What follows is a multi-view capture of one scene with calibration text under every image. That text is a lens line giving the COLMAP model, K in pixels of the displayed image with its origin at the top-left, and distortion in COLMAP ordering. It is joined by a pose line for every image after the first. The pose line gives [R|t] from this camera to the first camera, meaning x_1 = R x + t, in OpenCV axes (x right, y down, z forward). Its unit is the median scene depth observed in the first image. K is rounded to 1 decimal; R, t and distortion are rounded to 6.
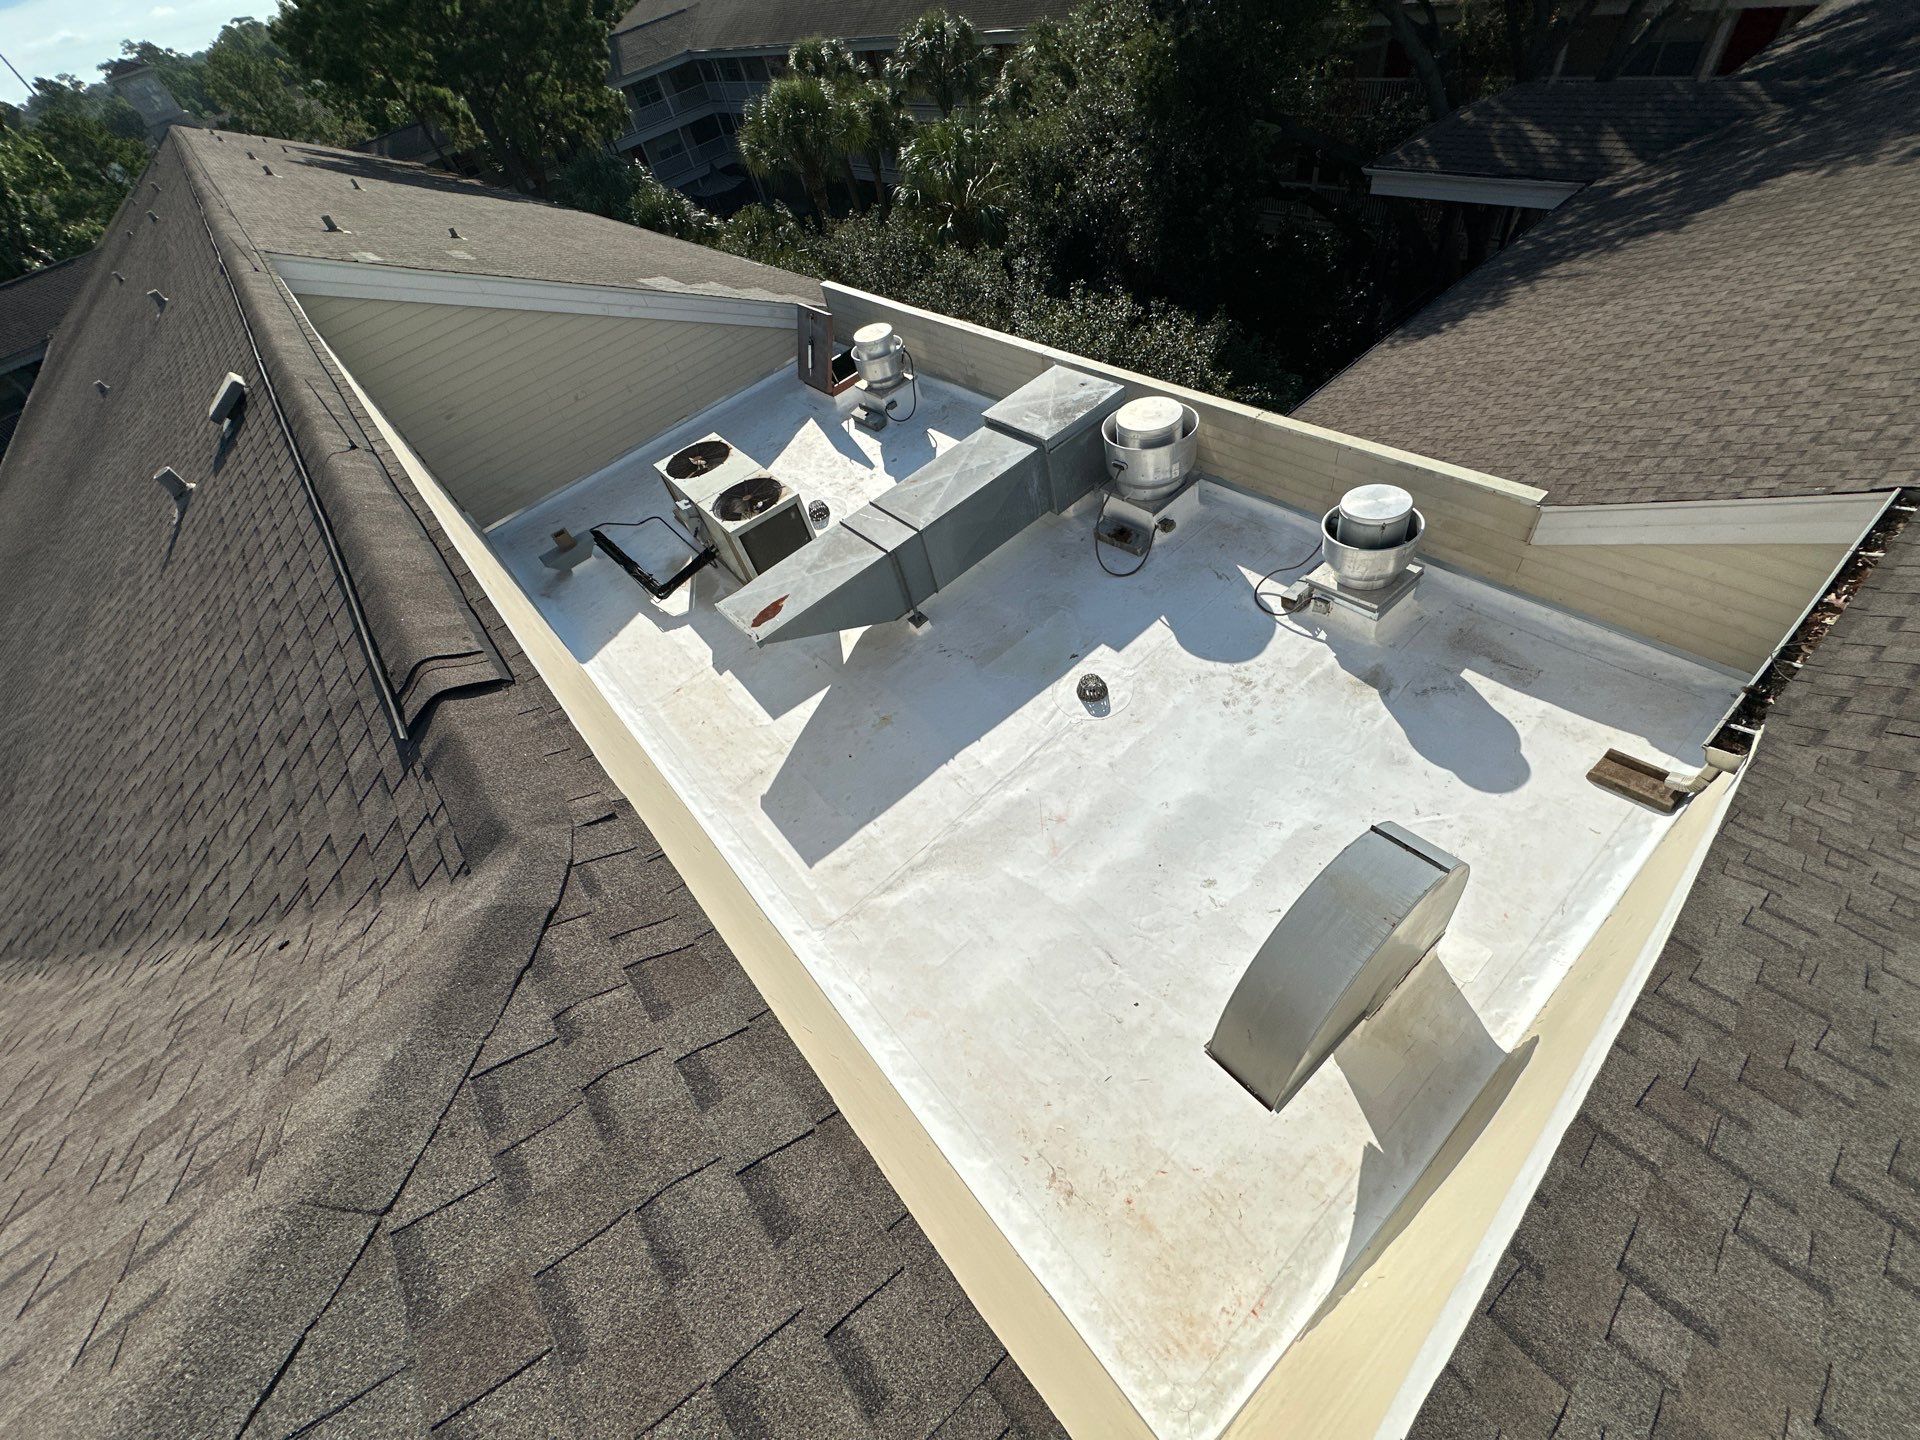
lens RADIAL K [[775.9, 0, 957.3], [0, 775.9, 725.8], [0, 0, 1]] dist [-0.003643, 0.001071]
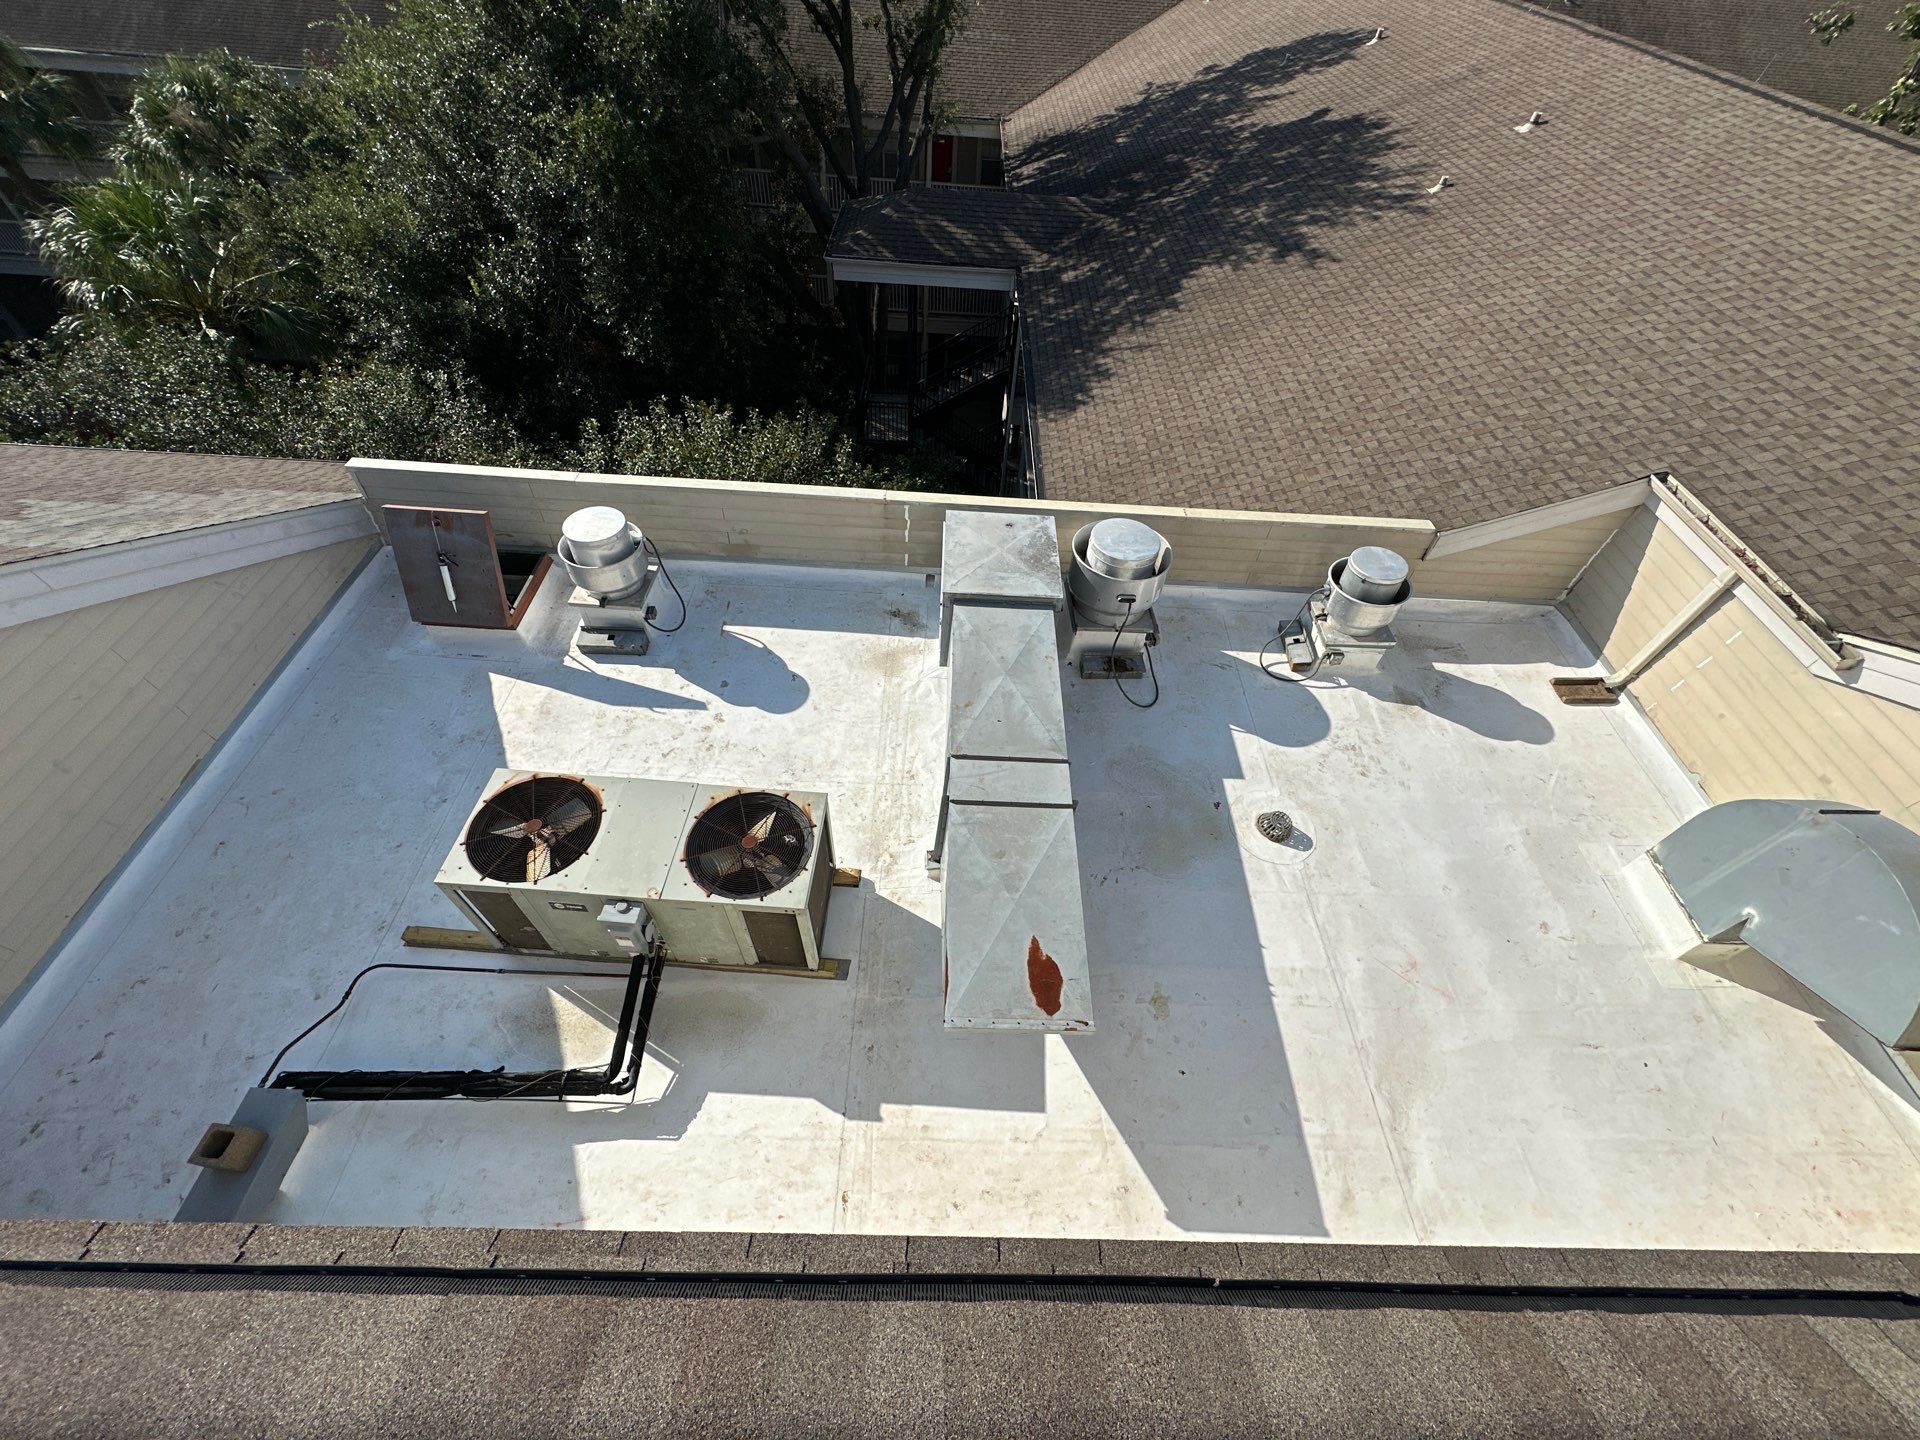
lens RADIAL K [[775.9, 0, 966.0], [0, 775.9, 715.6], [0, 0, 1]] dist [-0.003643, 0.001071]
pose [[0.618271, -0.411328, 0.669739, -0.598497], [0.453144, 0.882791, 0.123856, -0.429899], [-0.642185, 0.226912, 0.732195, 0.502537]]
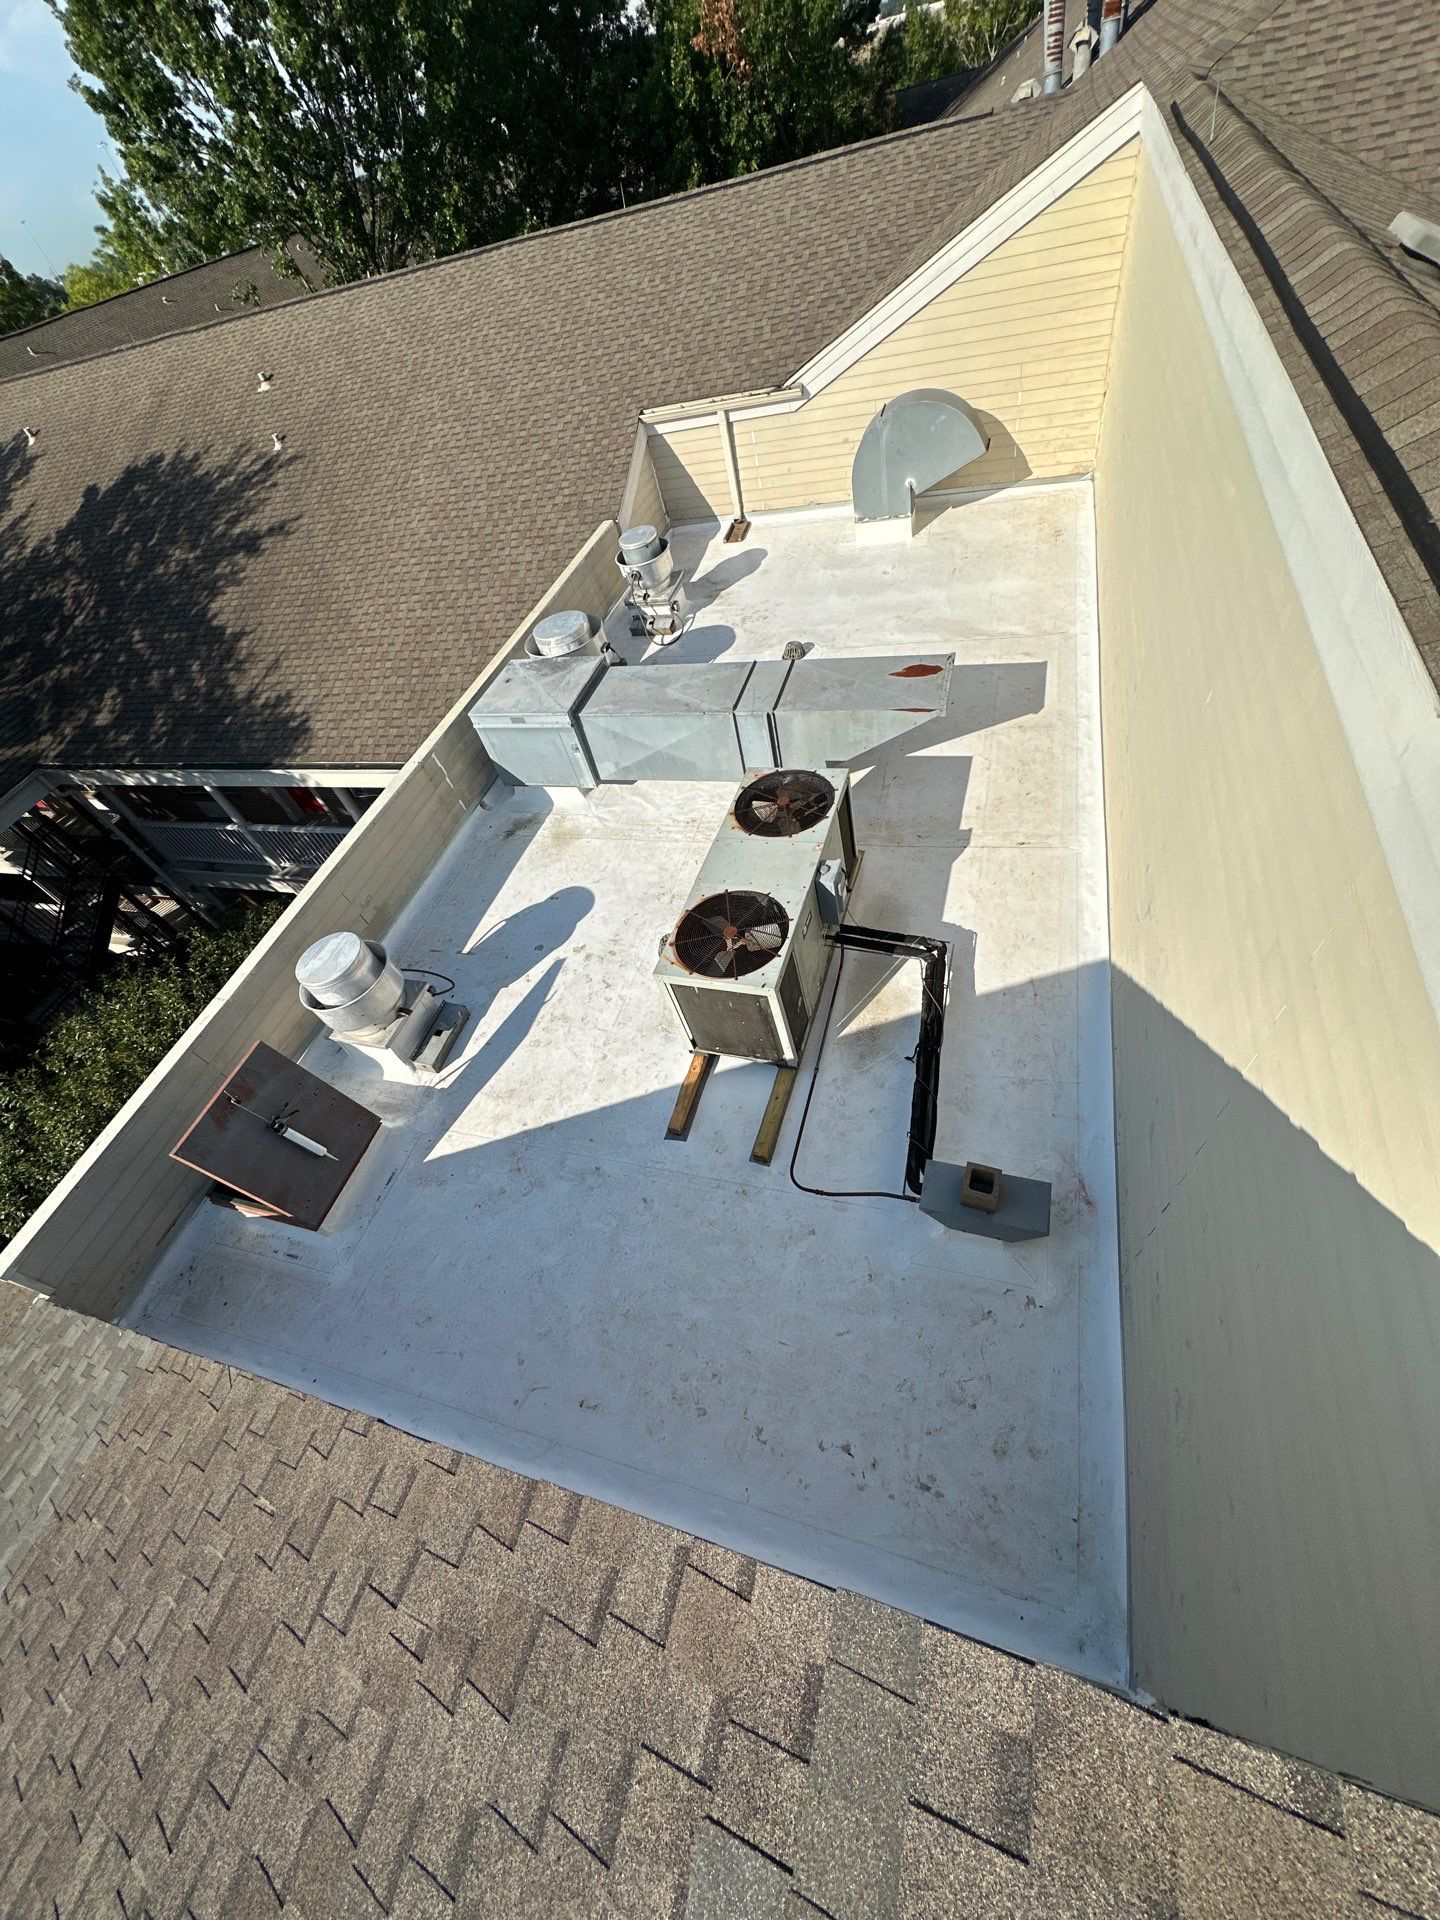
lens RADIAL K [[775.9, 0, 725.3], [0, 775.9, 948.4], [0, 0, 1]] dist [-0.003643, 0.001071]
pose [[-0.496727, -0.401606, 0.769399, -0.973819], [0.819975, 0.073372, 0.567677, -0.840382], [-0.284435, 0.912869, 0.292861, 1.059158]]
